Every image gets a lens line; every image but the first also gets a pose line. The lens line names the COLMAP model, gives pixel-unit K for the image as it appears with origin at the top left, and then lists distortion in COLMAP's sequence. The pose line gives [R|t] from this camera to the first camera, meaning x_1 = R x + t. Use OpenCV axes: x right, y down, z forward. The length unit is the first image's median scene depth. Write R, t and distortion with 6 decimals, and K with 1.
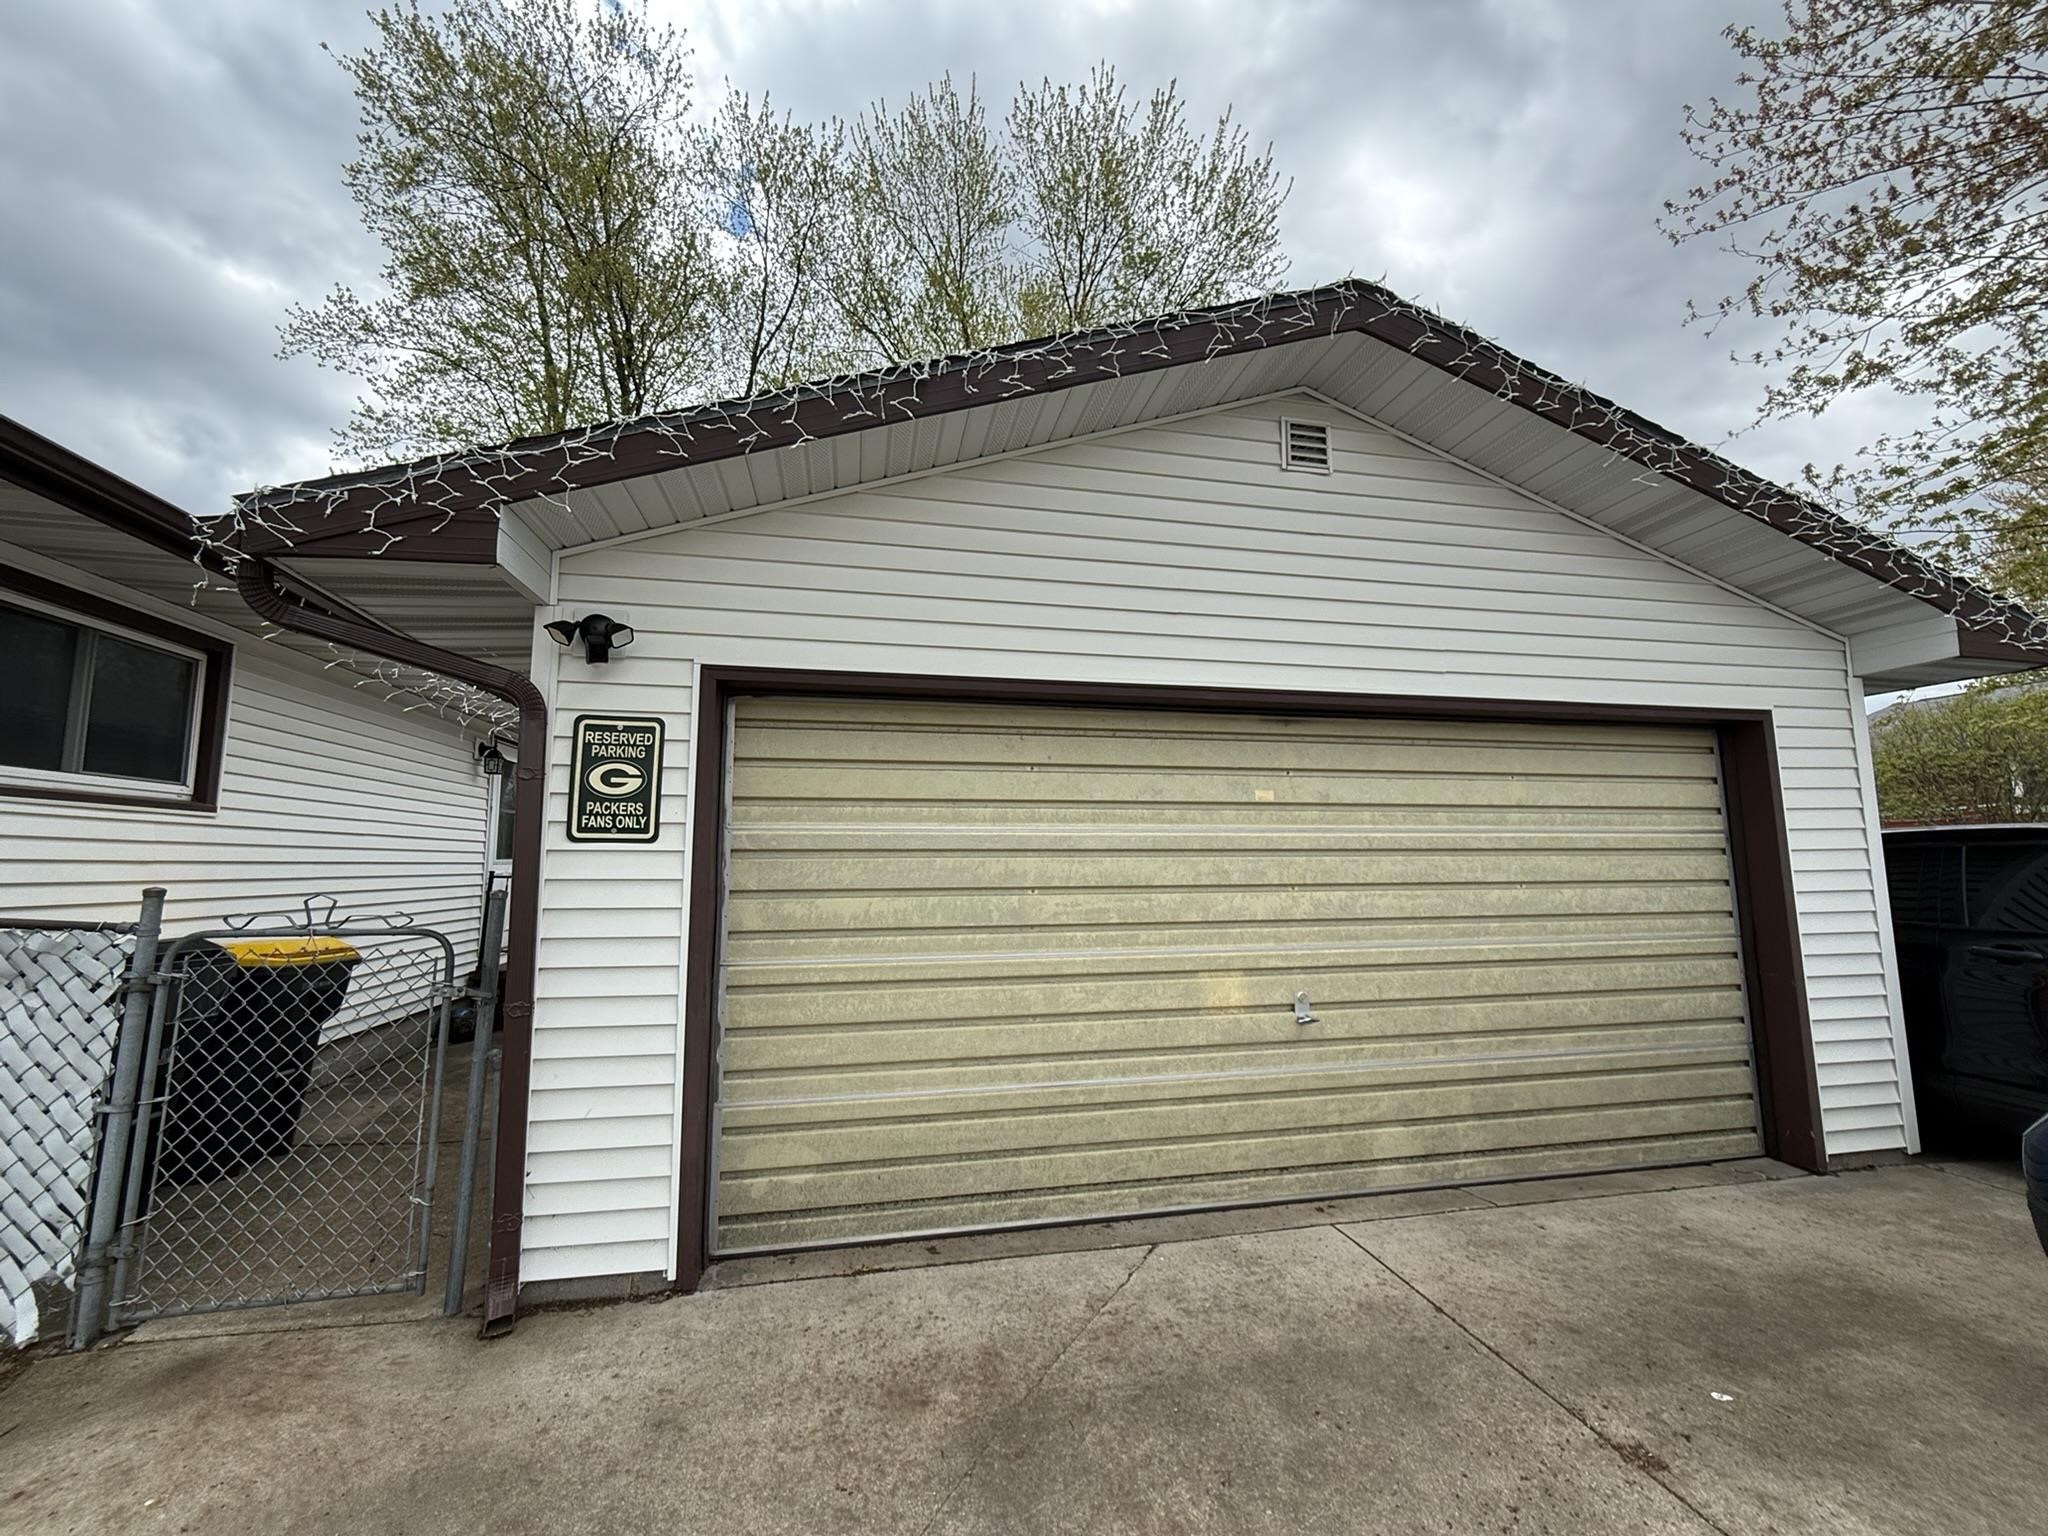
lens RADIAL K [[815.5, 0, 1032.4], [0, 815.5, 765.0], [0, 0, 1]] dist [-0.002265, -0.000035]
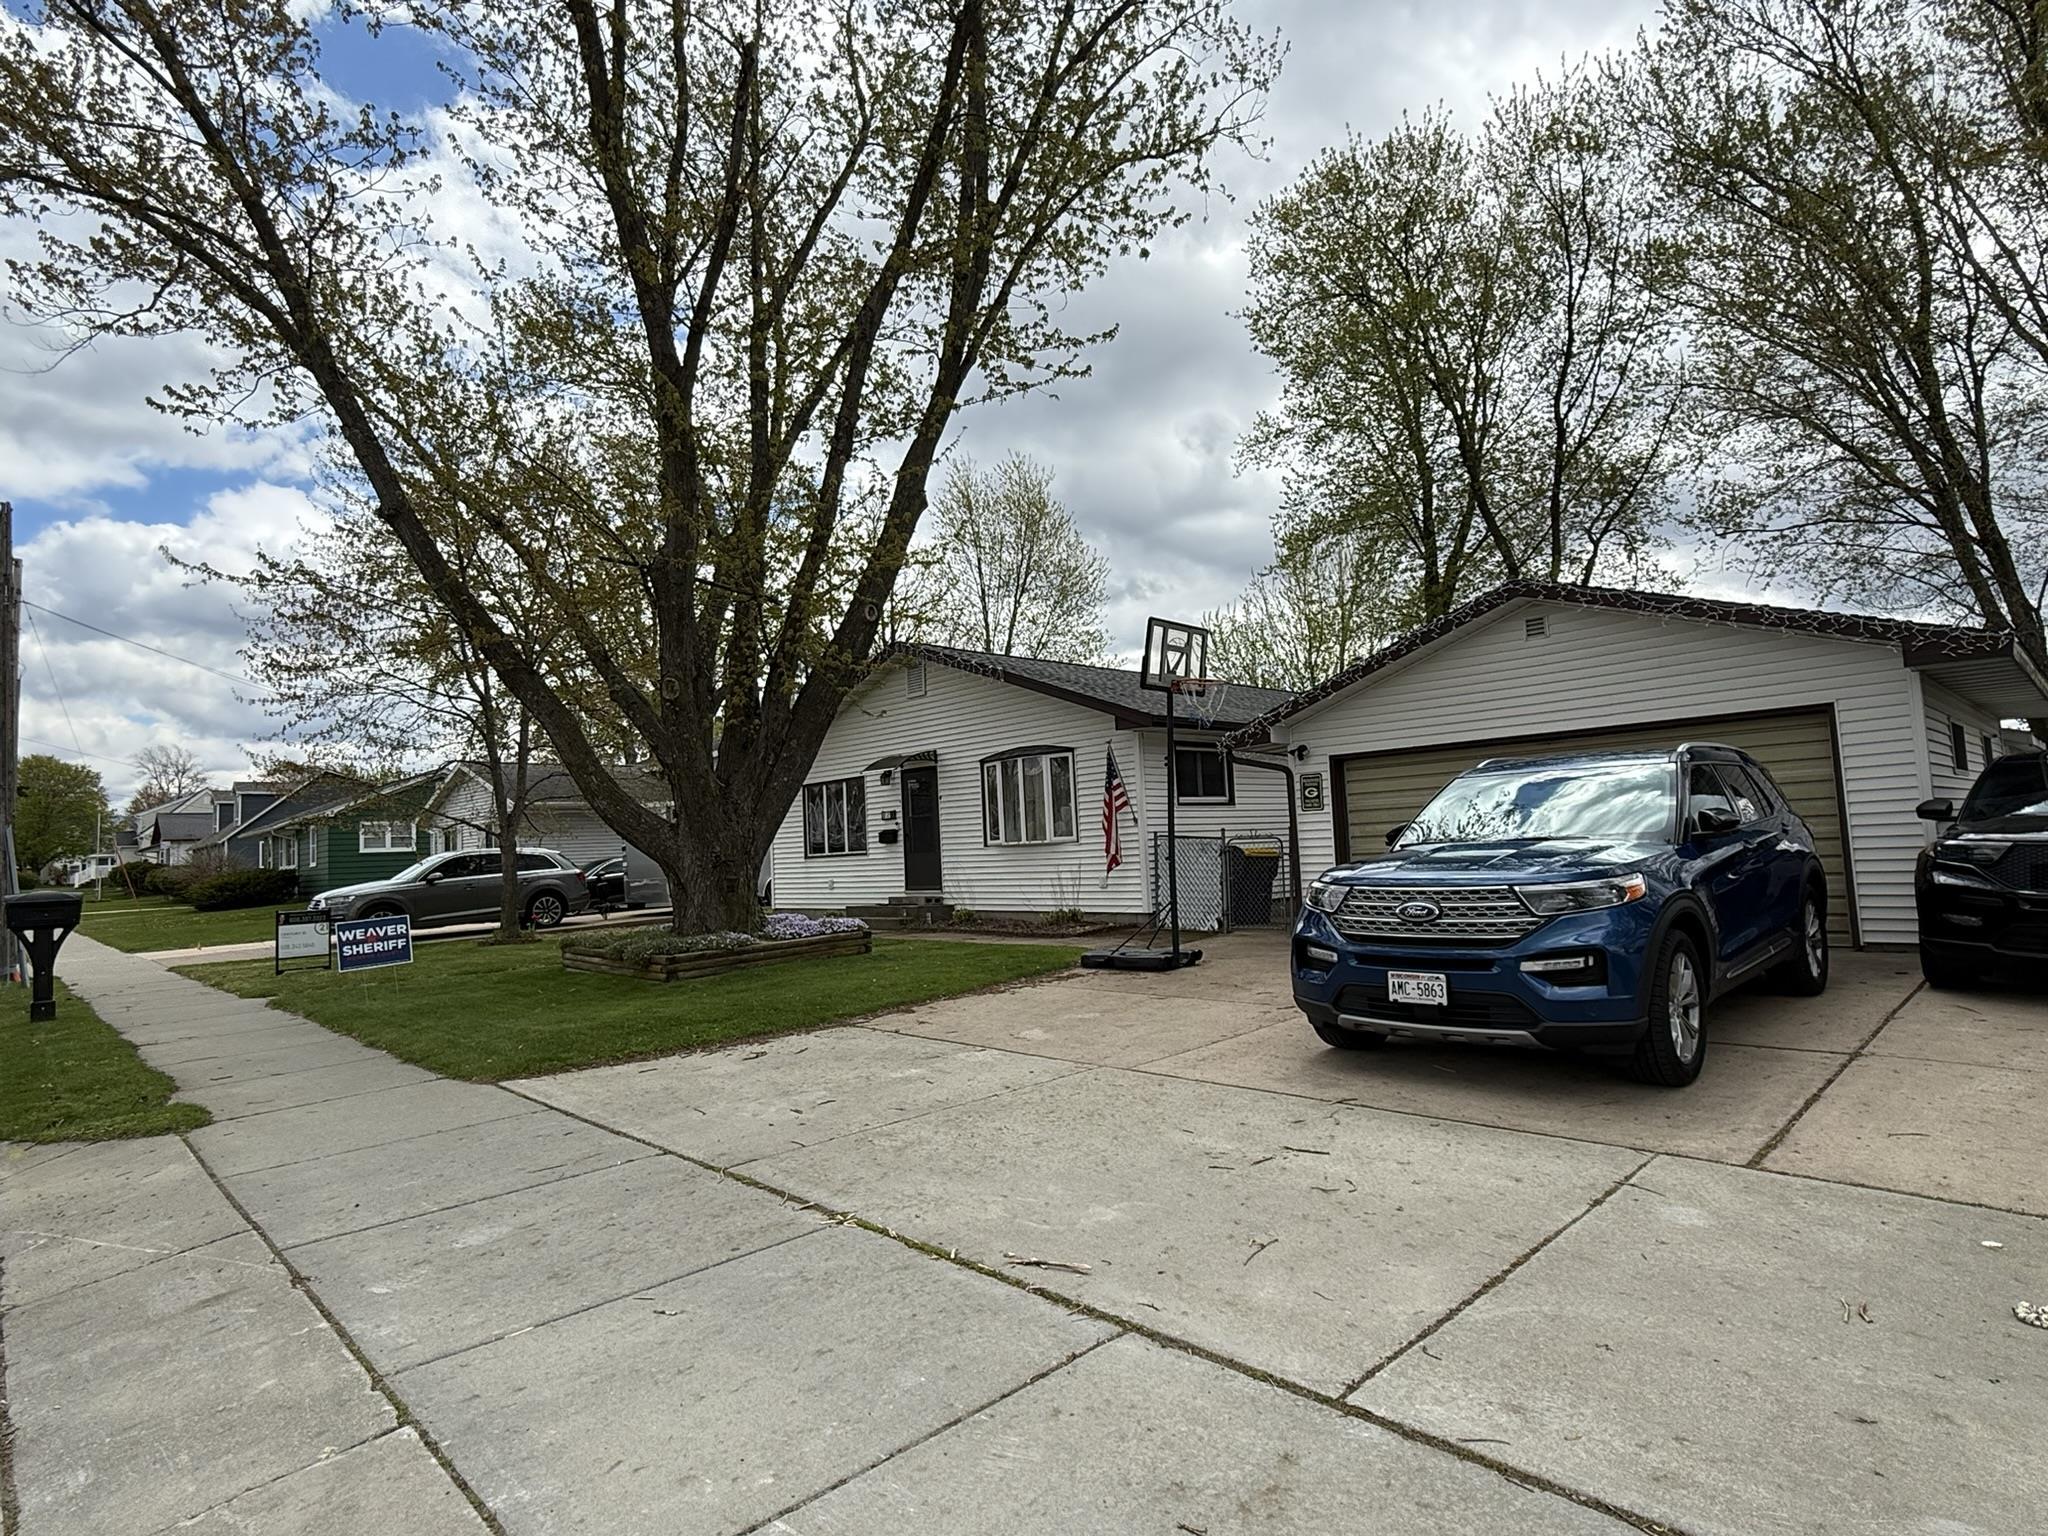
lens RADIAL K [[1074.6, 0, 1033.3], [0, 1074.6, 773.3], [0, 0, 1]] dist [0.000335, 0.000390]
pose [[0.541199, -0.079537, -0.837124, 2.993851], [0.141055, 0.989998, -0.002870, -0.243422], [0.828979, -0.116527, 0.547005, -2.753825]]
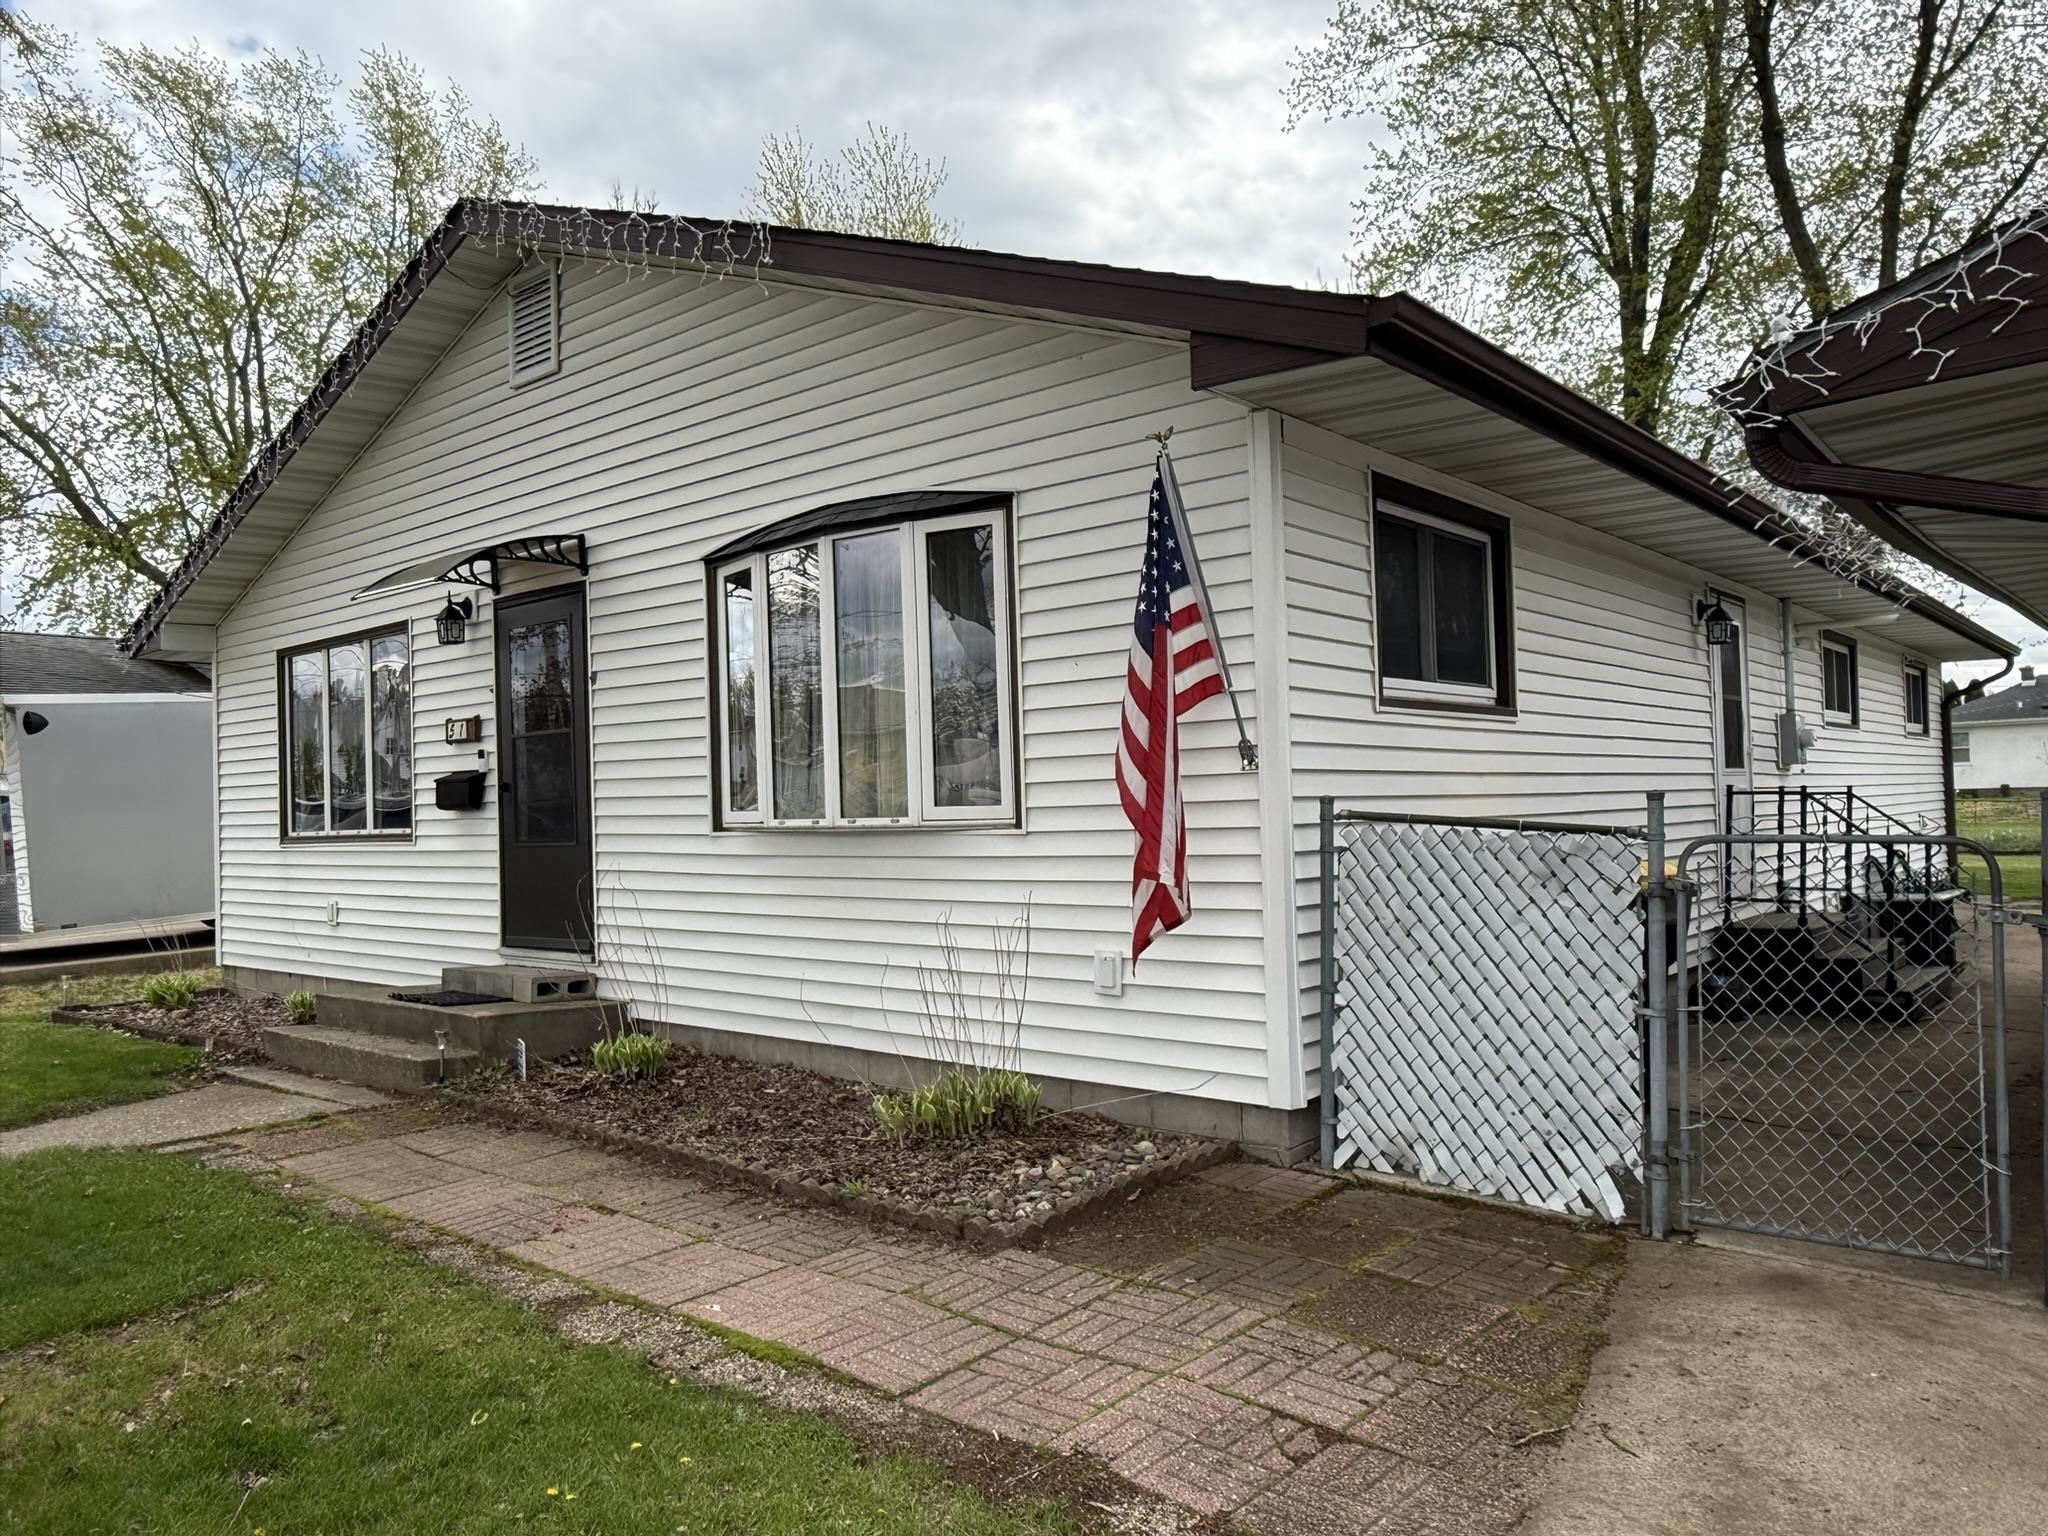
lens RADIAL K [[1426.6, 0, 1020.1], [0, 1426.6, 779.3], [0, 0, 1]] dist [0.003141, -0.007259]
pose [[0.607464, -0.024140, -0.793980, -0.215978], [0.116820, 0.991385, 0.059236, -0.047988], [0.785710, -0.128736, 0.605051, -0.602889]]
